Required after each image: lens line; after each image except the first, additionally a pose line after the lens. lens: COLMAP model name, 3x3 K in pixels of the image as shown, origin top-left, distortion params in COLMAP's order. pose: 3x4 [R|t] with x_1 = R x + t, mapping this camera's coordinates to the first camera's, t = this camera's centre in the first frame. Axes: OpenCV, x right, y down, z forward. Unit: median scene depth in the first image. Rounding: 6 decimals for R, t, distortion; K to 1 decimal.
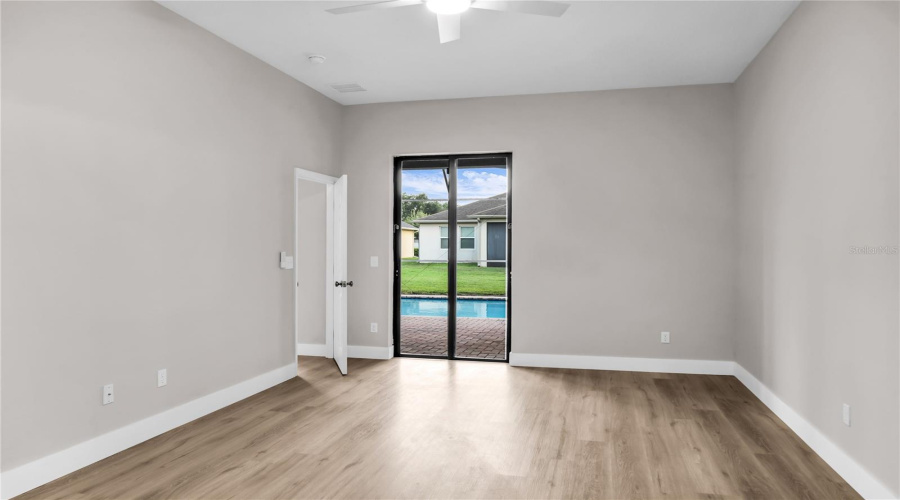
lens RADIAL K [[620.1, 0, 450.0], [0, 620.1, 250.0], [0, 0, 1]] dist [0.000398, 0.001723]
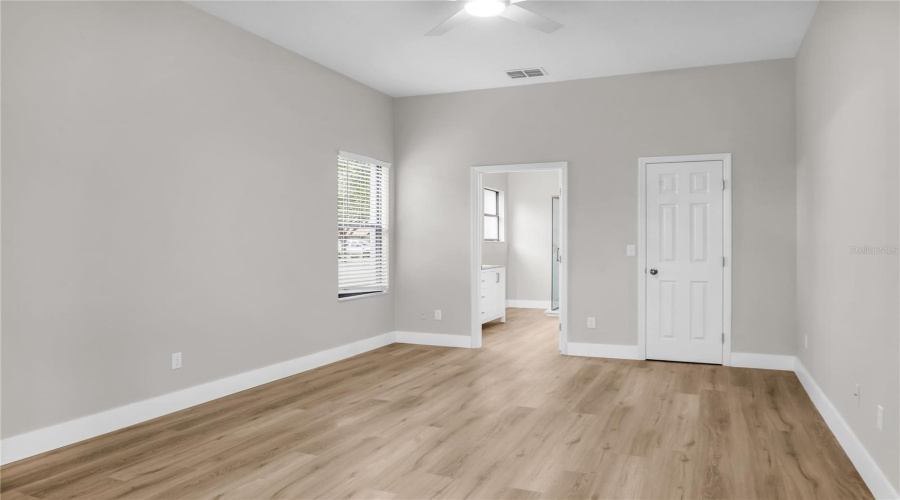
lens RADIAL K [[620.1, 0, 450.0], [0, 620.1, 250.0], [0, 0, 1]] dist [0.000398, 0.001723]
pose [[-0.985585, -0.008639, 0.168958, -0.118450], [-0.005675, 0.999822, 0.018020, 0.009805], [-0.169083, 0.016802, -0.985459, 1.941957]]
